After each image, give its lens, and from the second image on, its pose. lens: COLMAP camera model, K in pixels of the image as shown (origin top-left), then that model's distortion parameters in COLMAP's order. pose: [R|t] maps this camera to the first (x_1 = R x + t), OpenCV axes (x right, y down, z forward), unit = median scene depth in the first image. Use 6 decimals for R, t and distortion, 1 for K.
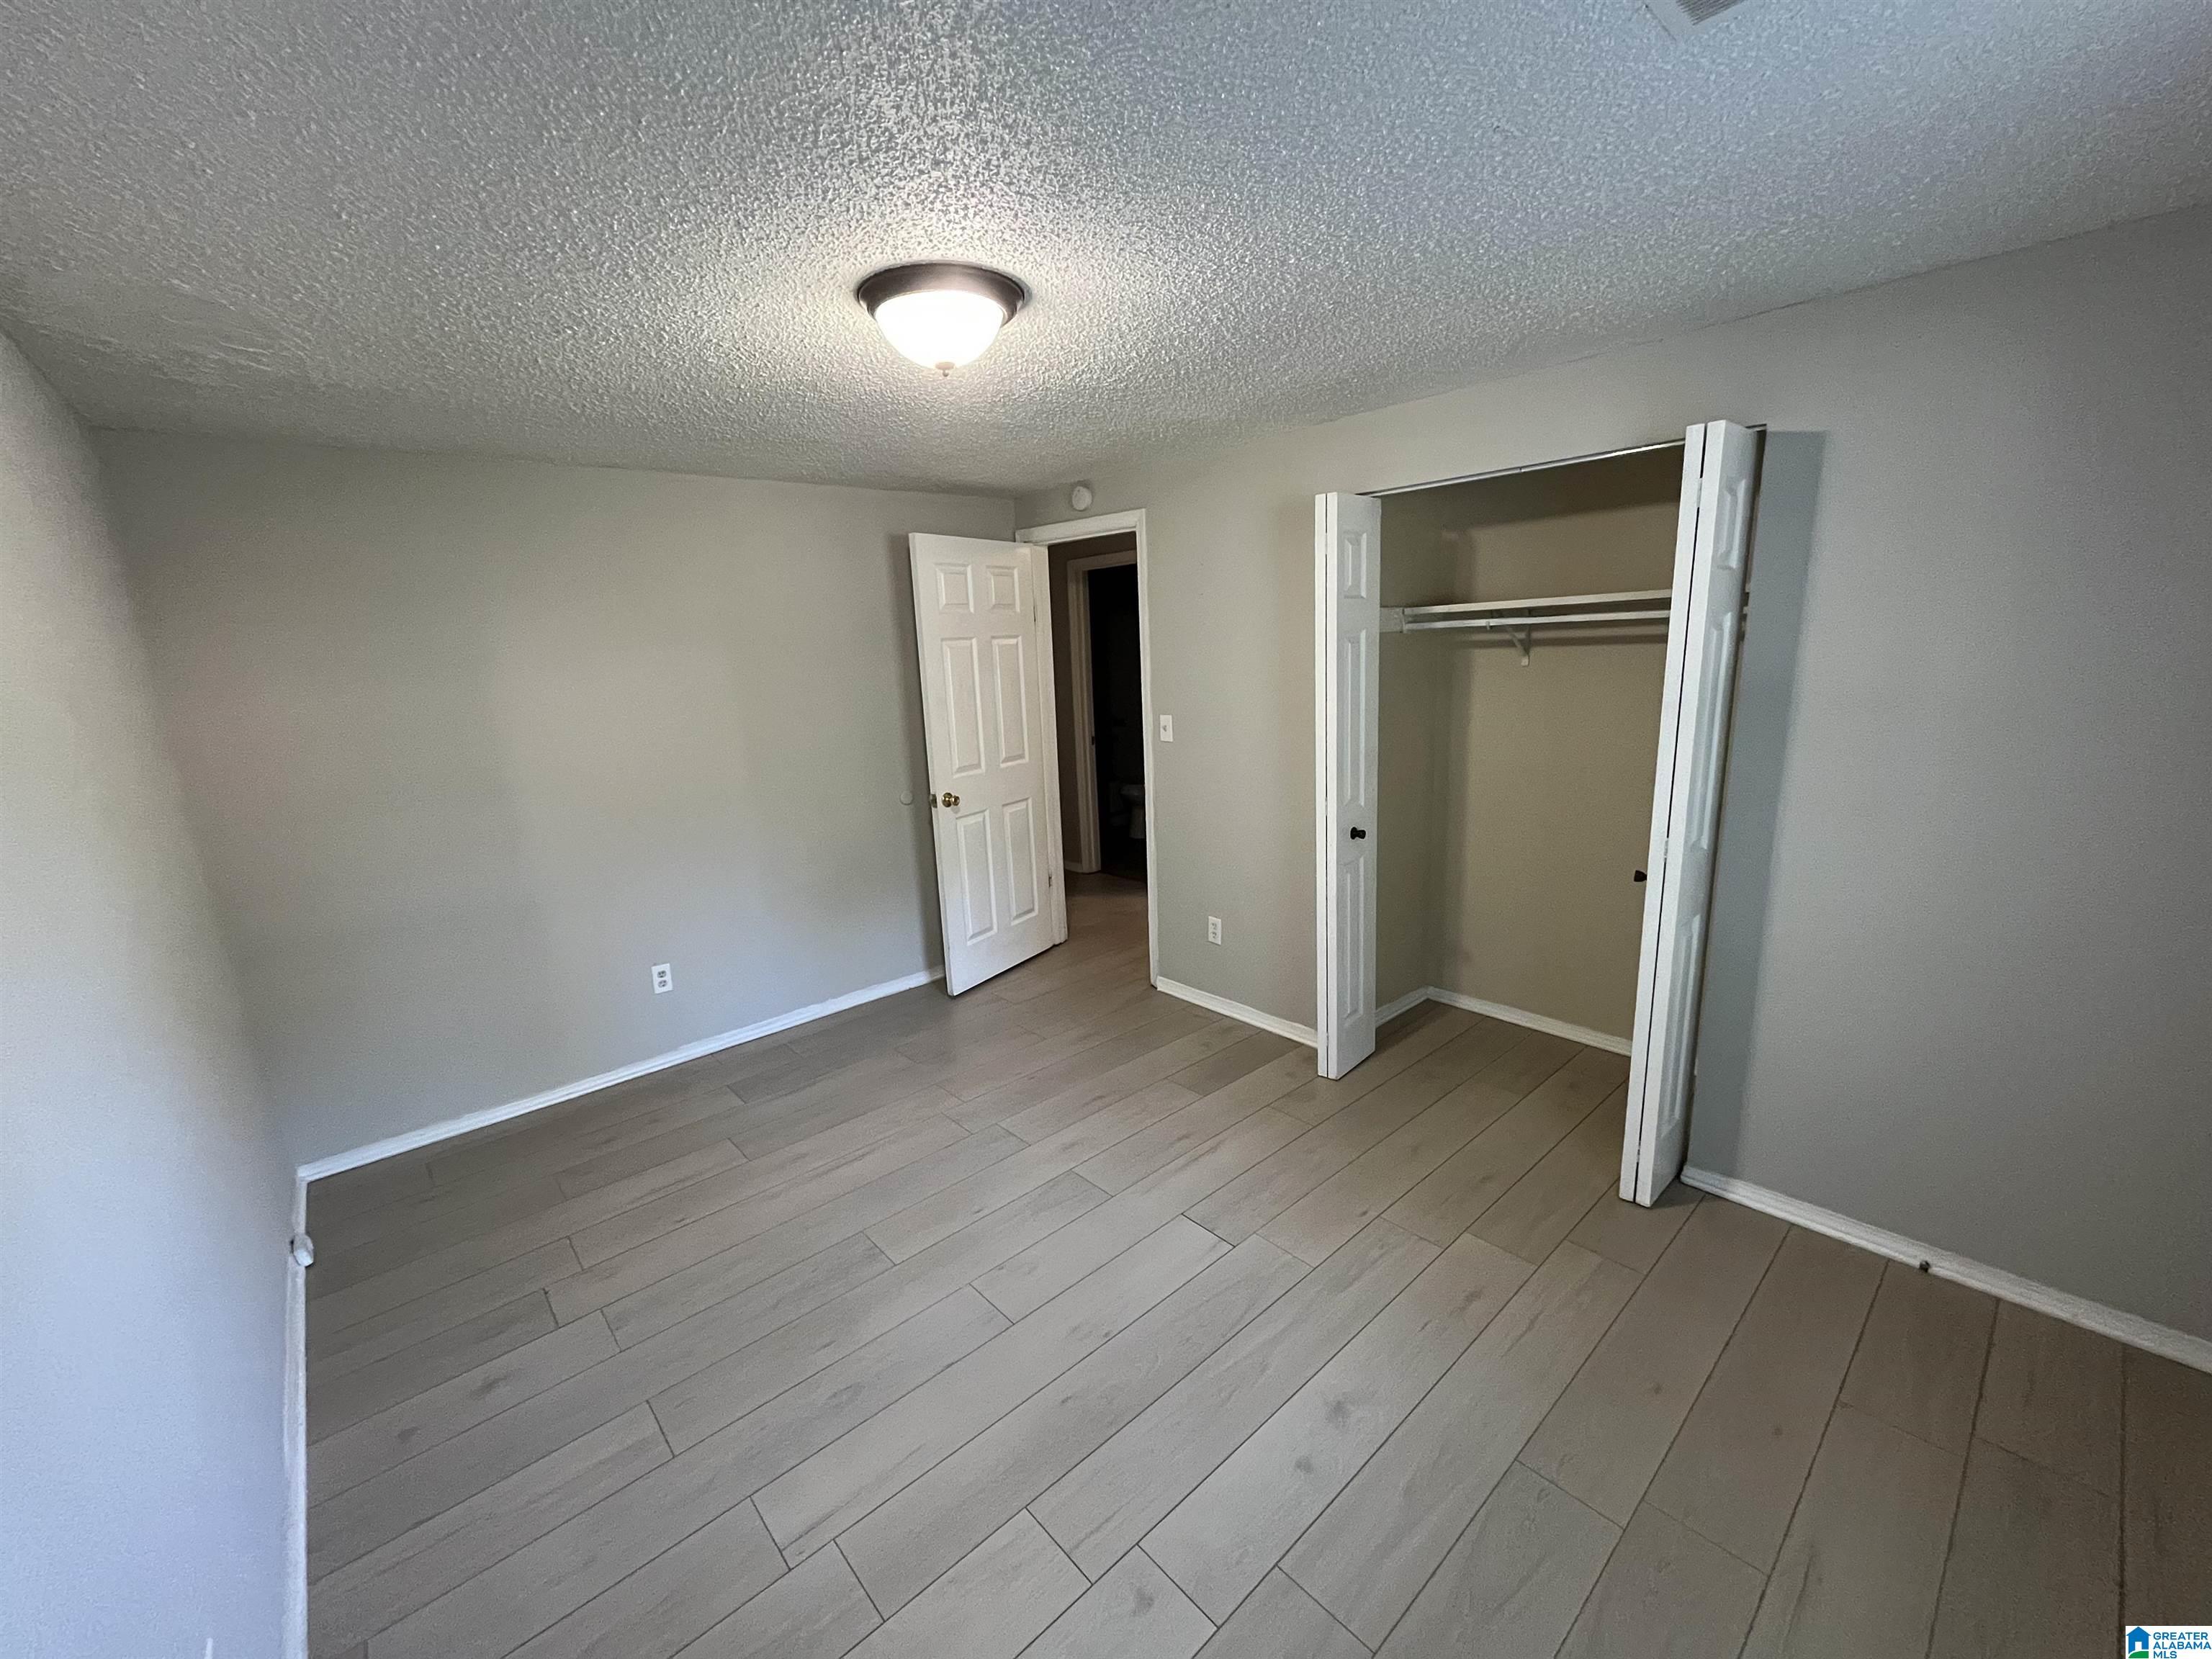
lens RADIAL K [[888.9, 0, 1102.6], [0, 888.9, 835.4], [0, 0, 1]] dist [-0.007450, -0.000155]
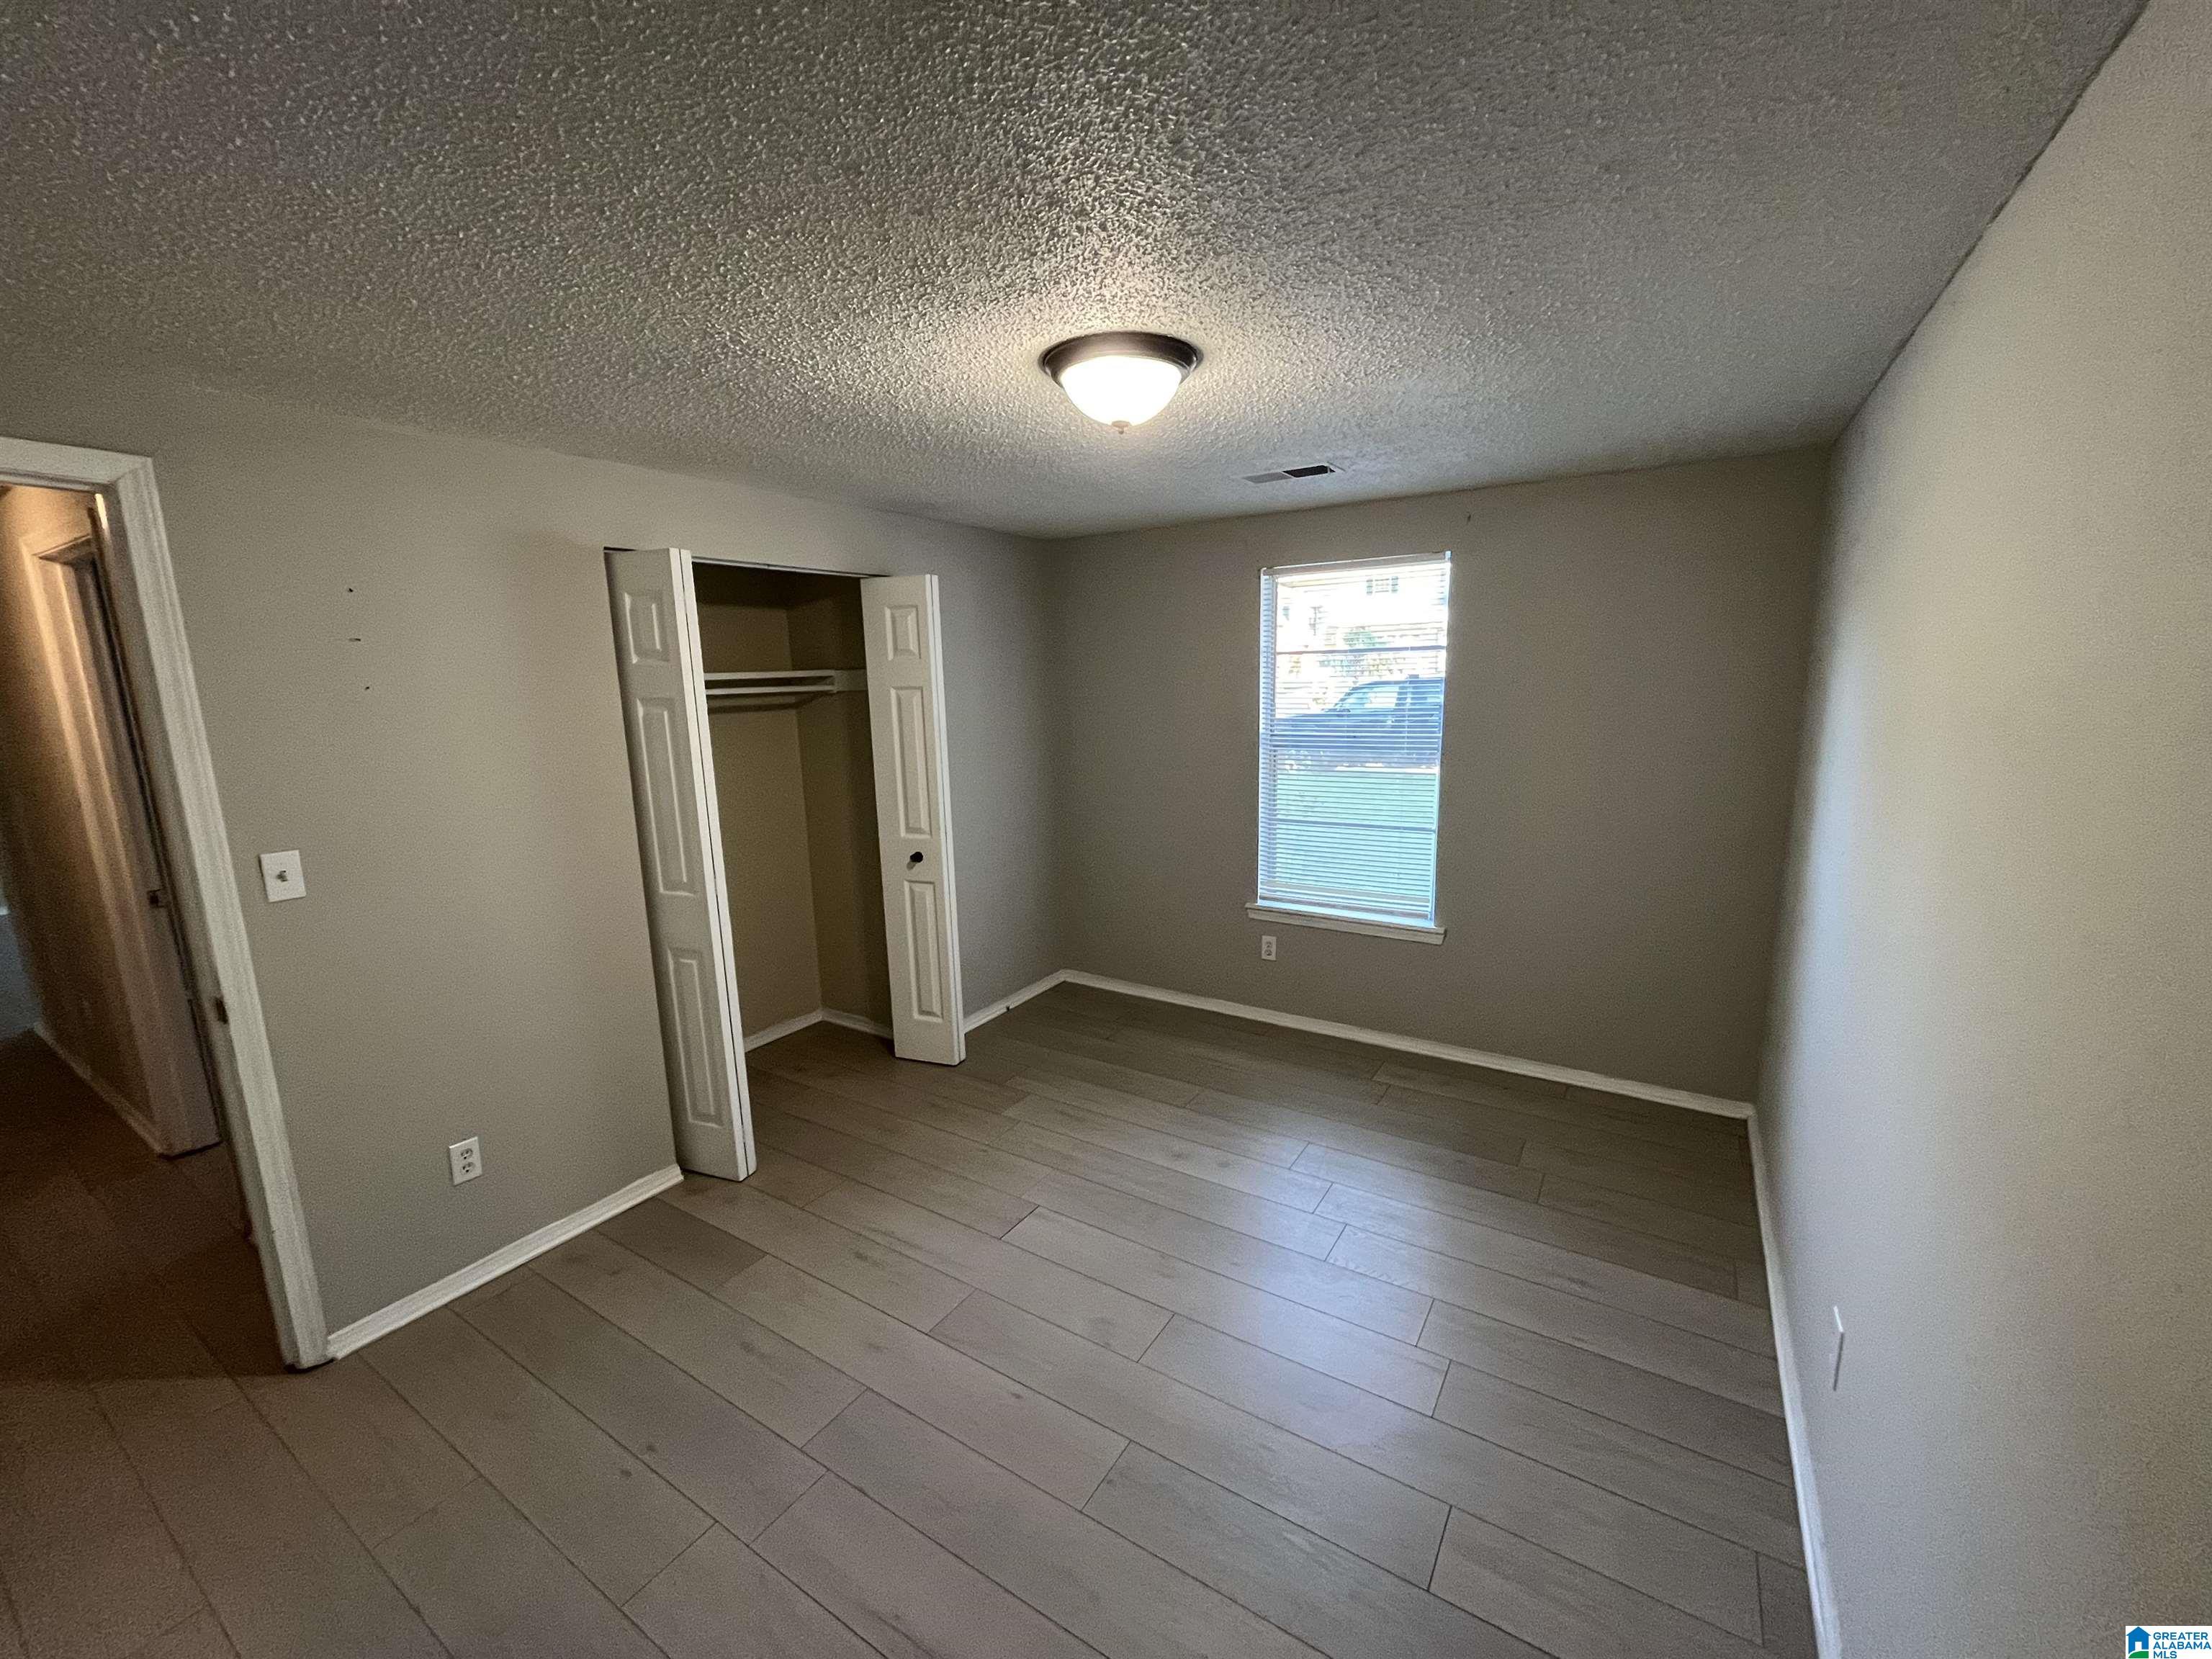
lens RADIAL K [[888.9, 0, 1102.6], [0, 888.9, 835.4], [0, 0, 1]] dist [-0.007450, -0.000155]
pose [[-0.267555, -0.121201, 0.955890, -0.897978], [0.249650, 0.949460, 0.190263, -0.190293], [-0.930639, 0.289544, -0.223774, 1.013275]]
